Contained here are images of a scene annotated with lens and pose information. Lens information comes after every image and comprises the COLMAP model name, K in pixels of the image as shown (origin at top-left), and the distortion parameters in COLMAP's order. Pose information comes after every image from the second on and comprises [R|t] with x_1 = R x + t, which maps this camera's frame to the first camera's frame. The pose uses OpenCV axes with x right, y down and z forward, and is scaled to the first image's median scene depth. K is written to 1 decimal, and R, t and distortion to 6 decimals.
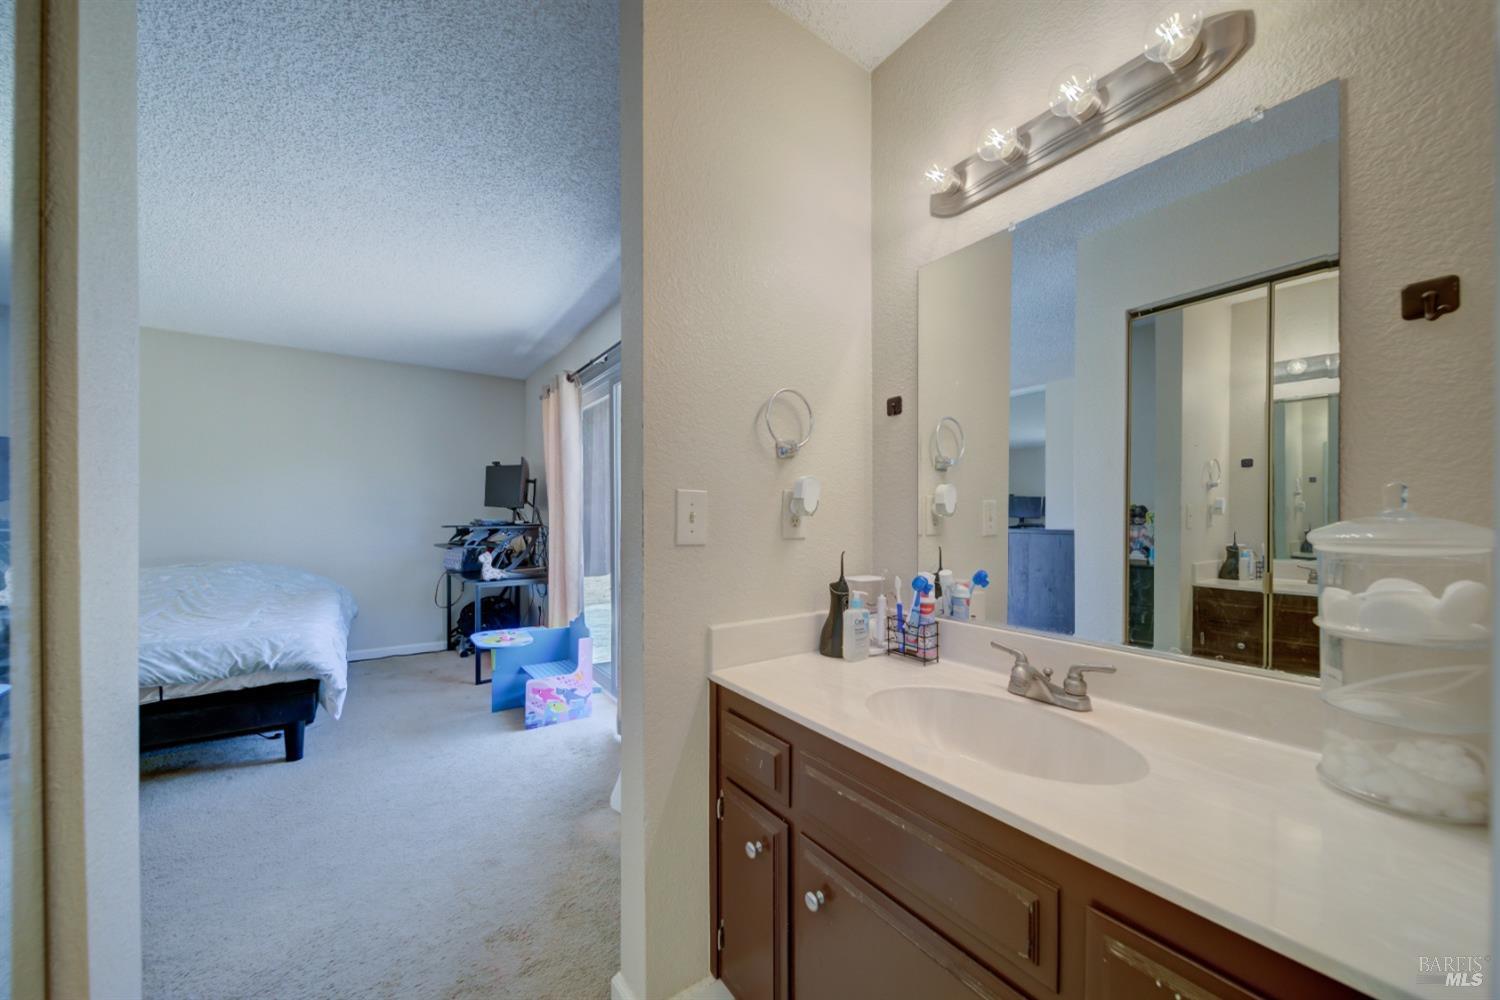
lens RADIAL K [[591.9, 0, 776.3], [0, 591.9, 515.6], [0, 0, 1]] dist [0.026515, -0.000069]
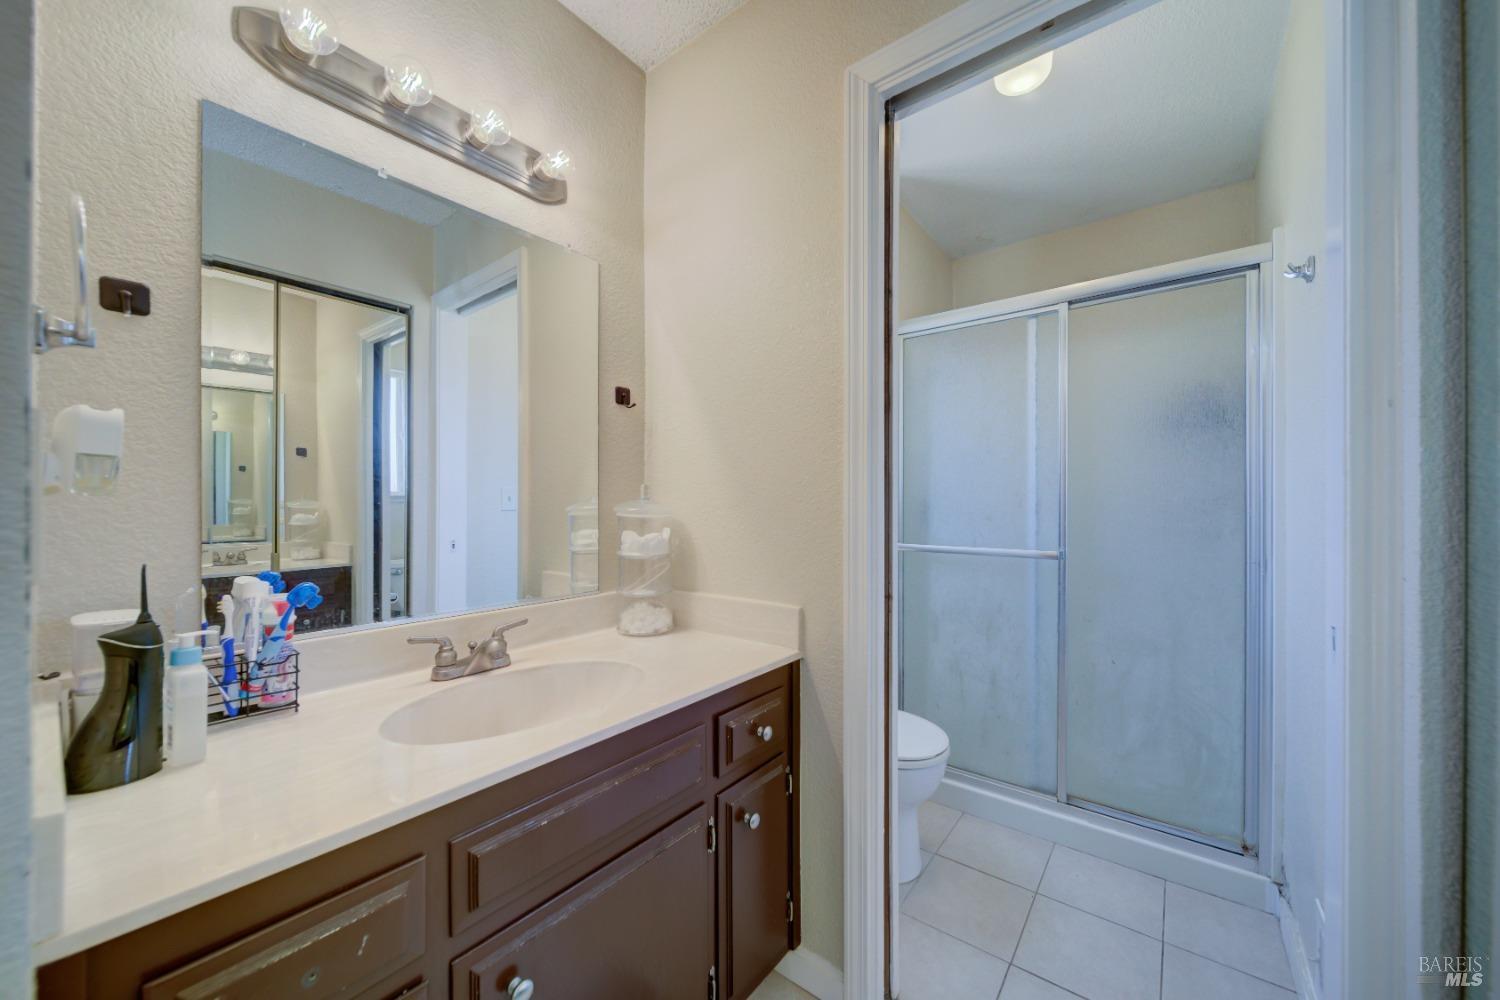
lens RADIAL K [[552.2, 0, 750.0], [0, 552.2, 500.0], [0, 0, 1]] dist [-0.000678, -0.000110]
pose [[-0.299992, 0.000316, 0.953942, -0.555458], [-0.004273, 0.999989, -0.001674, 0.002703], [-0.953932, -0.004578, -0.299988, 0.724074]]
